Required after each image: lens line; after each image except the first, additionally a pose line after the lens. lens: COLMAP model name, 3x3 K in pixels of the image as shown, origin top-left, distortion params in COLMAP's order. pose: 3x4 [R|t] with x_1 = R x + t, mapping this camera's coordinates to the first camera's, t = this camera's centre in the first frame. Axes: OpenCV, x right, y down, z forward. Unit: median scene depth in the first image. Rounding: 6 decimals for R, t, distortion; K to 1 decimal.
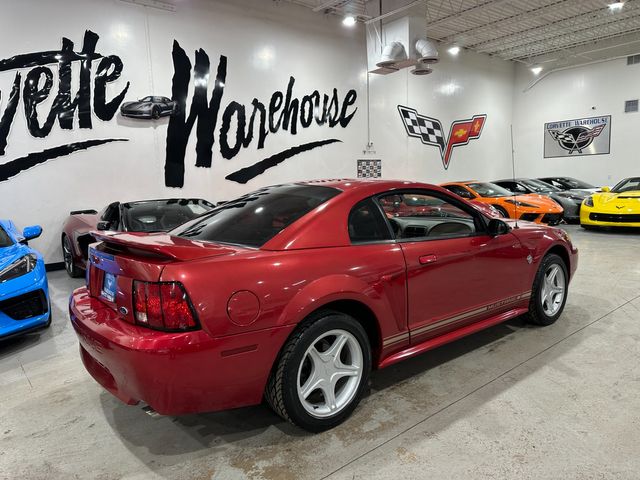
lens RADIAL K [[457.2, 0, 323.3], [0, 457.2, 249.9], [0, 0, 1]] dist [0.055919, -0.069676]
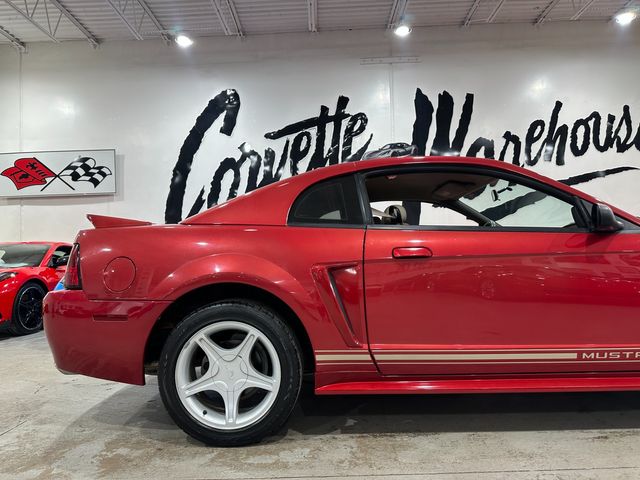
lens RADIAL K [[457.2, 0, 310.3], [0, 457.2, 245.9], [0, 0, 1]] dist [0.055919, -0.069676]
pose [[0.753733, -0.001738, -0.657179, 0.166000], [-0.095175, 0.989165, -0.111774, 0.034537], [0.650253, 0.146795, 0.745401, 0.109313]]
